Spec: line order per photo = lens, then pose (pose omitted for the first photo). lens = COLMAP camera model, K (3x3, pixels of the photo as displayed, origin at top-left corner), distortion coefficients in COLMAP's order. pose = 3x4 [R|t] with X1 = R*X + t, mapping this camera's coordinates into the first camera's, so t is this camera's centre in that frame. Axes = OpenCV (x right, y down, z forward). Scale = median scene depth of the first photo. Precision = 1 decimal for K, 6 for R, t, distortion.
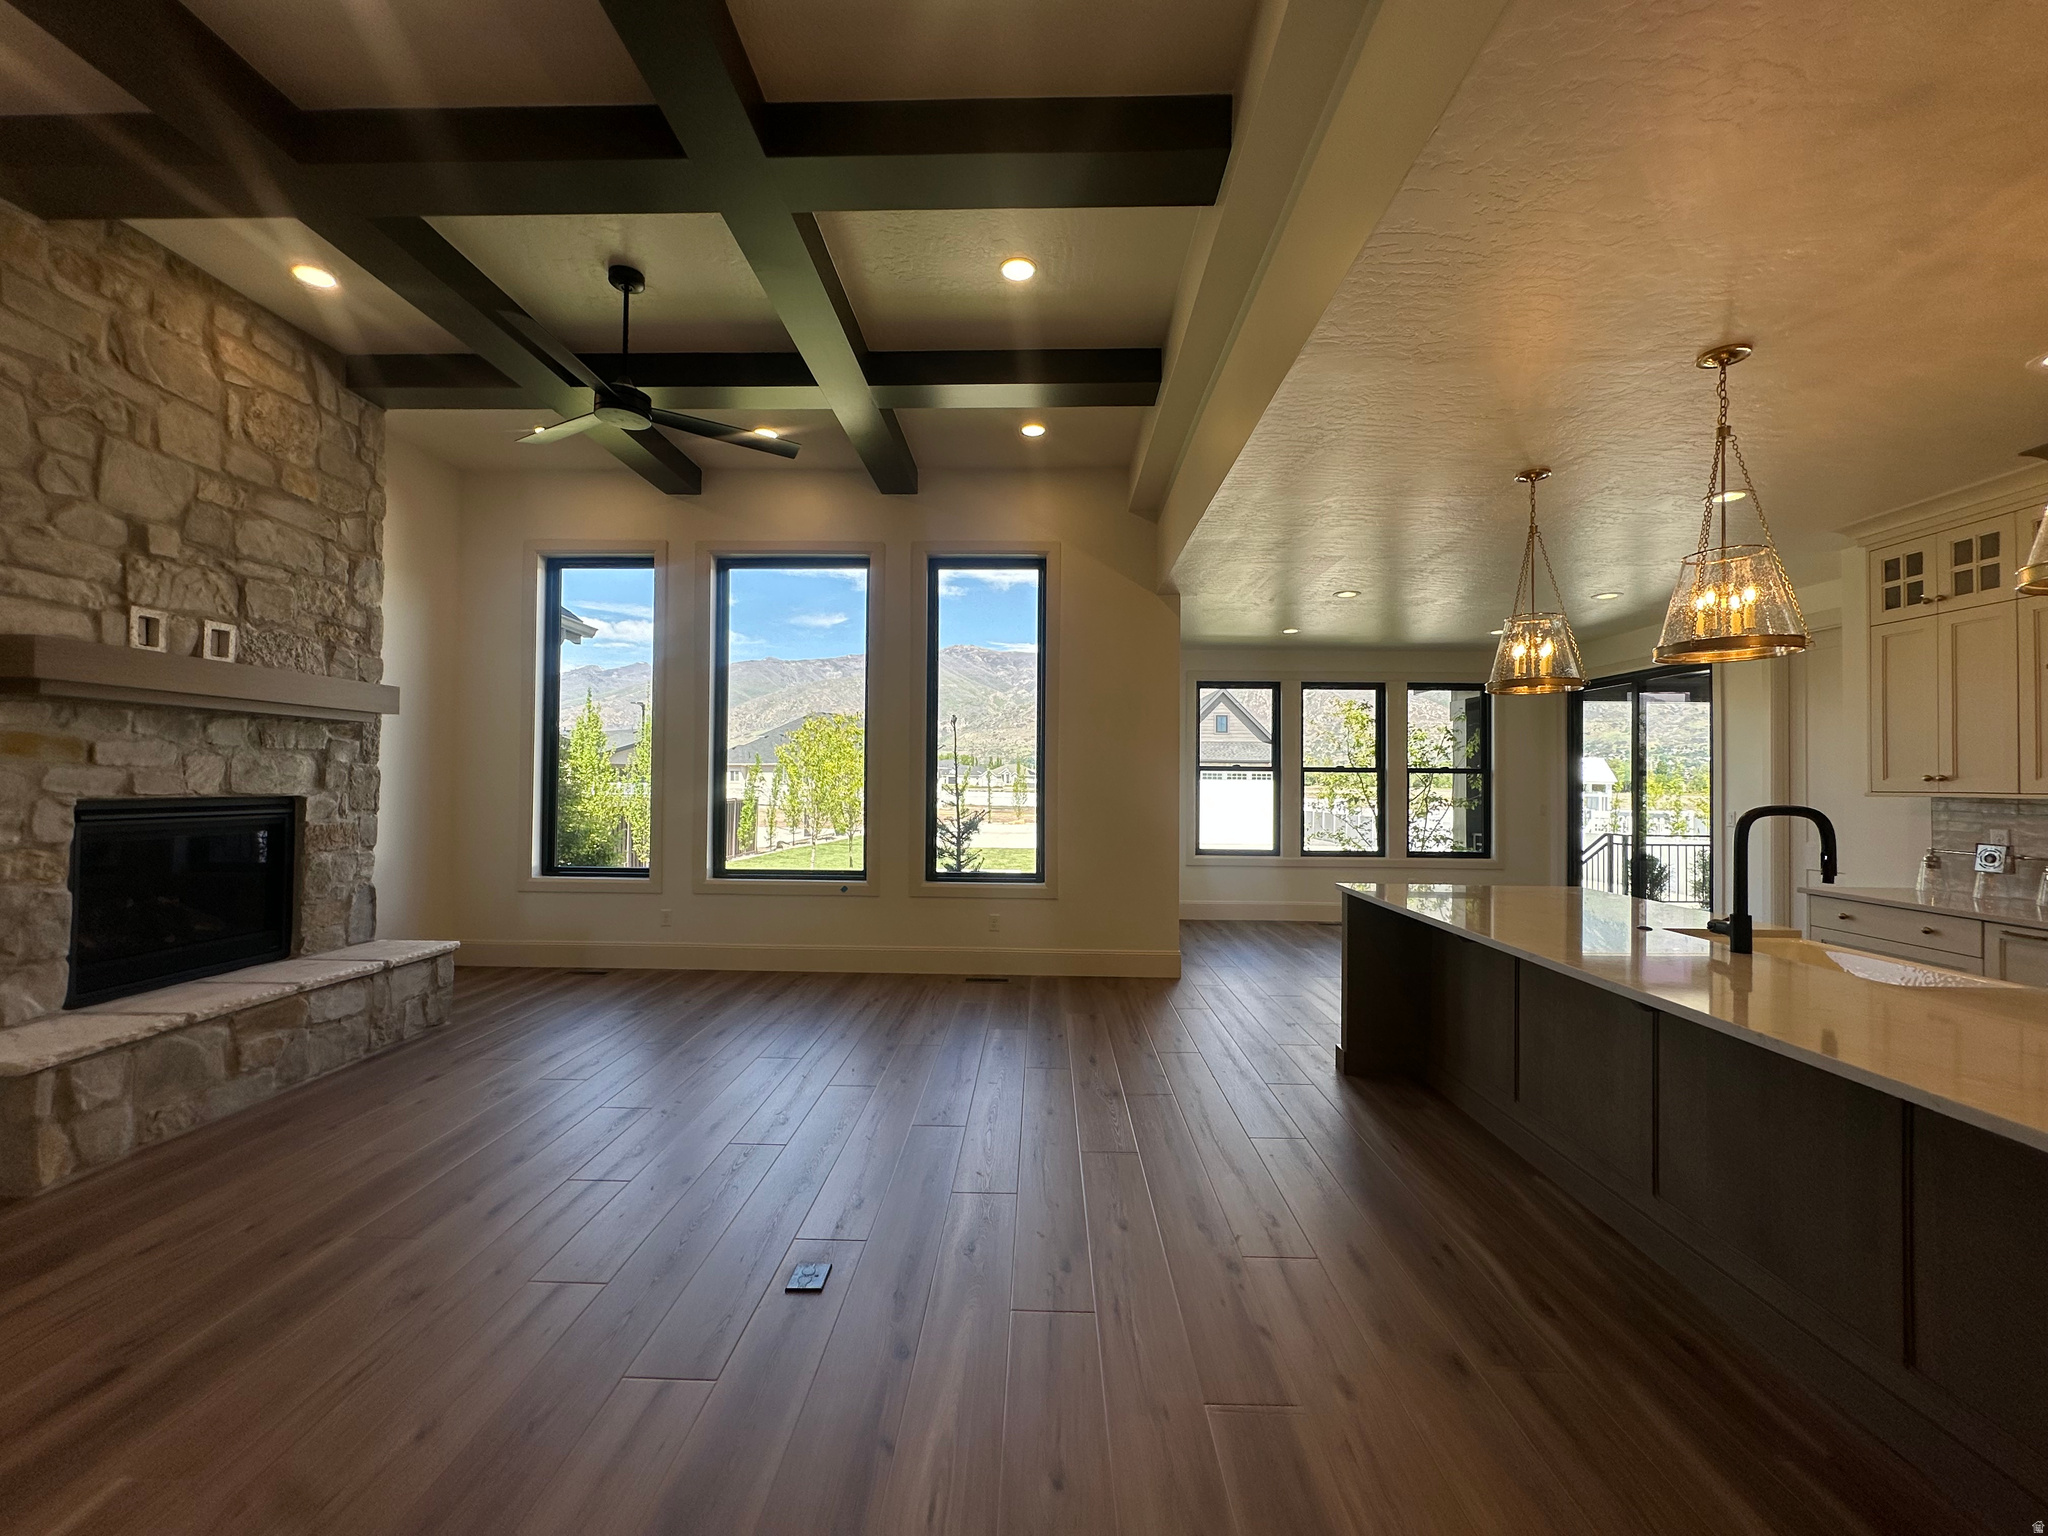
lens RADIAL K [[823.7, 0, 1023.3], [0, 823.7, 772.3], [0, 0, 1]] dist [0.000210, -0.000060]
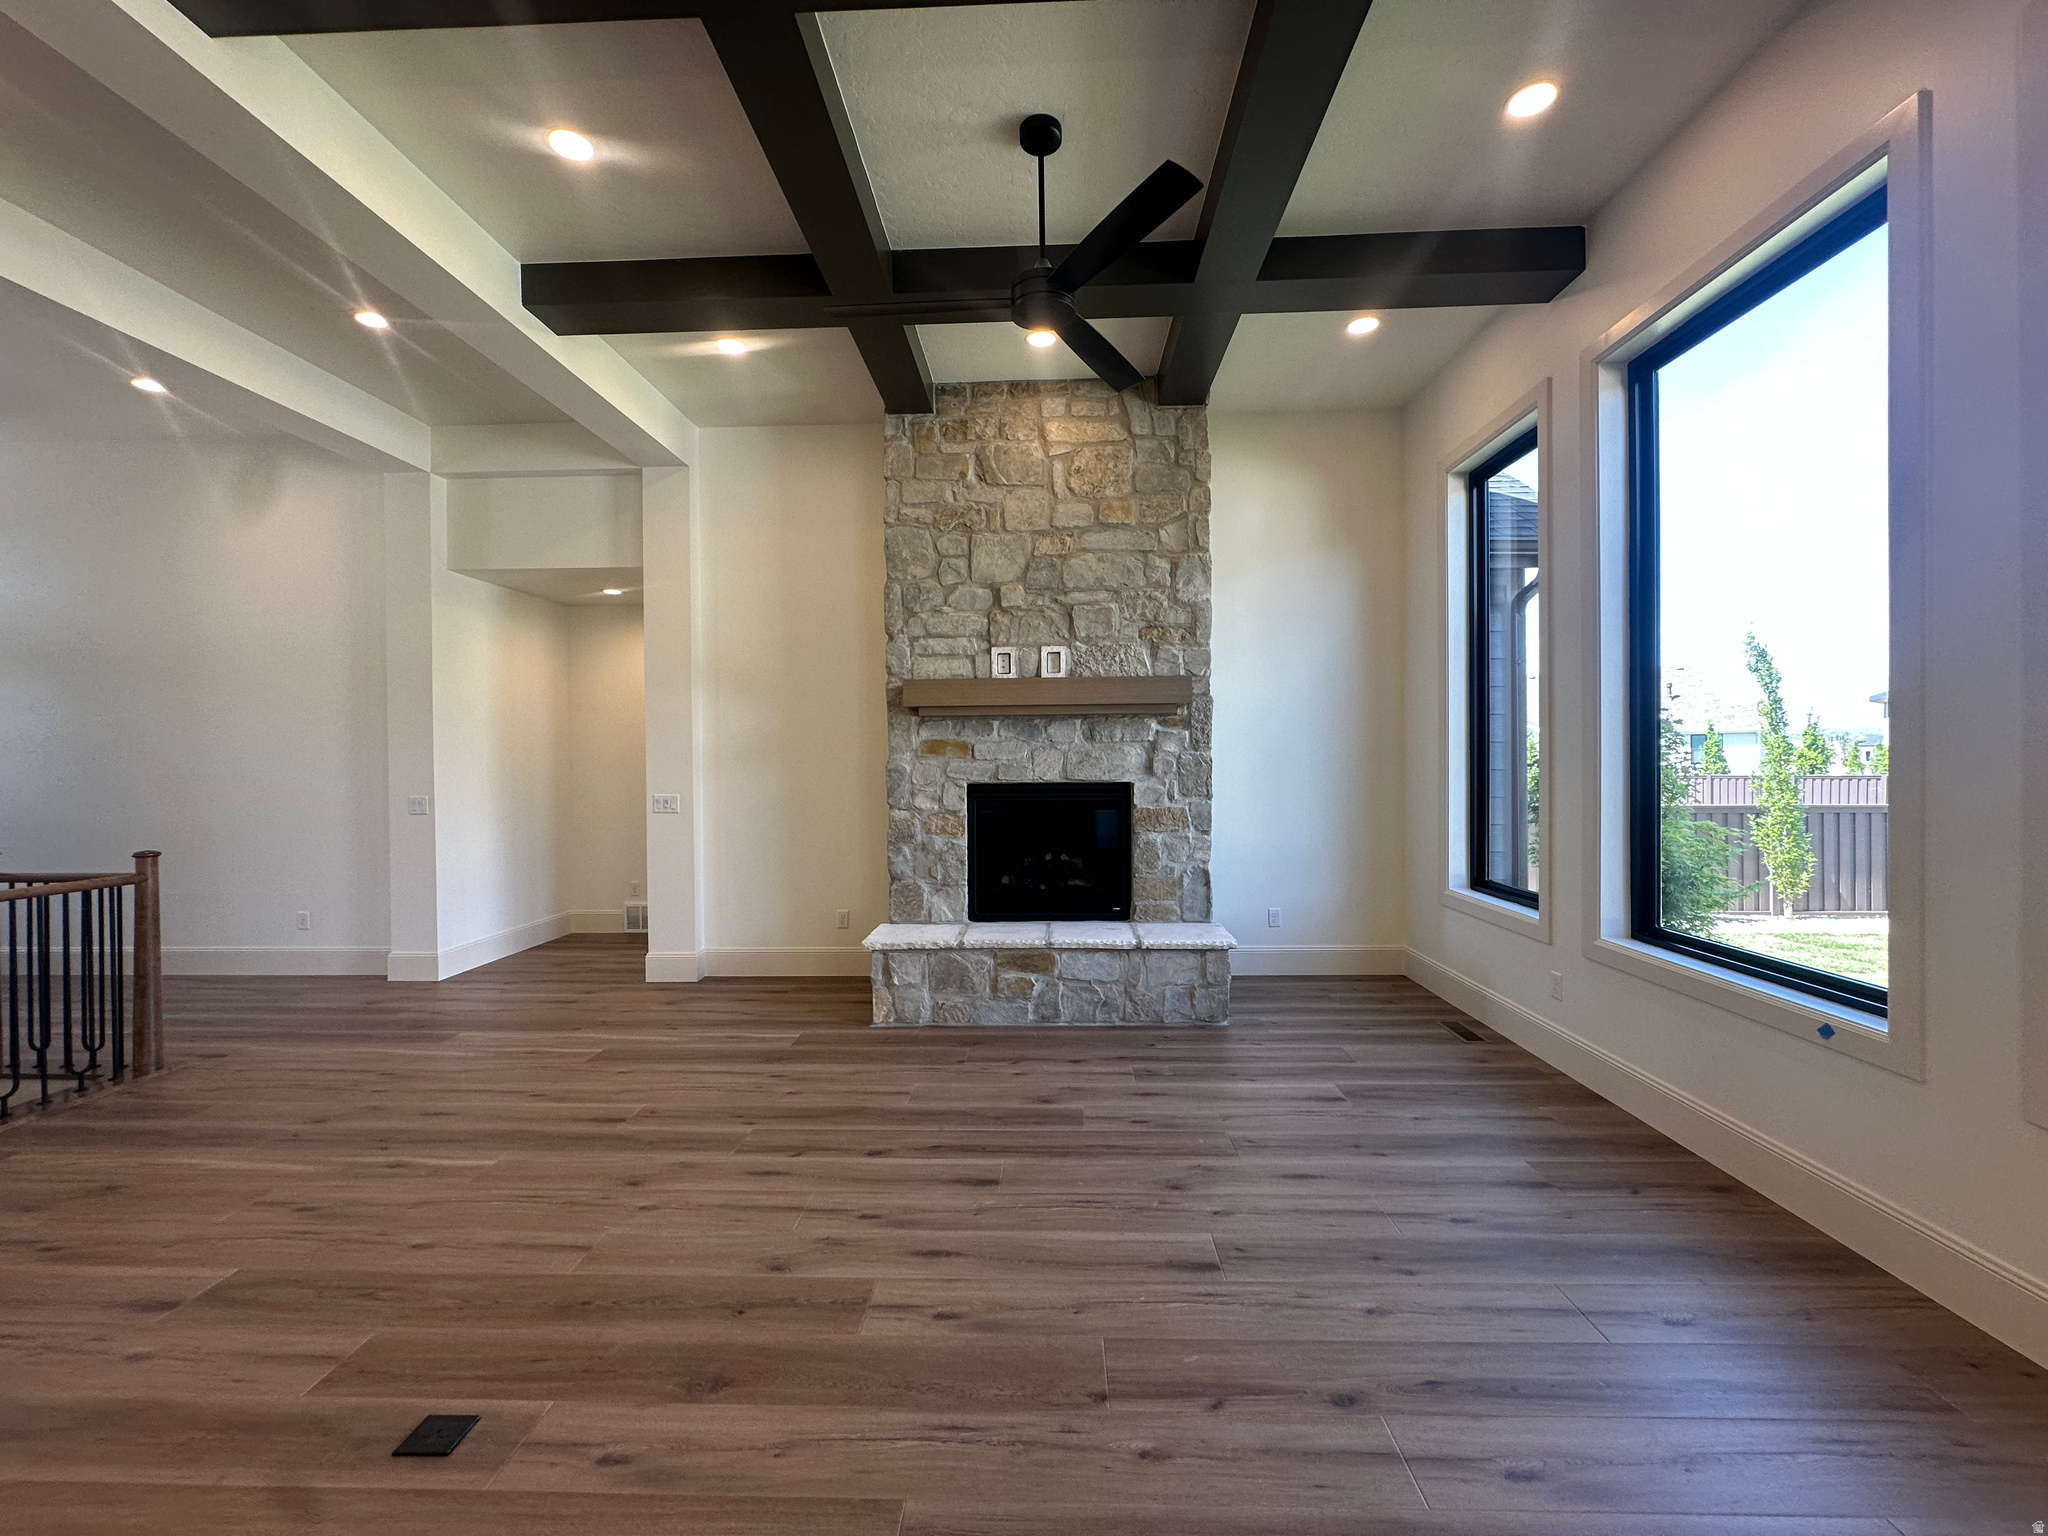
lens RADIAL K [[823.7, 0, 1022.6], [0, 823.7, 767.7], [0, 0, 1]] dist [0.000210, -0.000060]
pose [[-0.011586, 0.001103, -0.999932, 0.303894], [0.019541, 0.999809, 0.000877, 0.005253], [0.999742, -0.019530, -0.011606, 0.951750]]
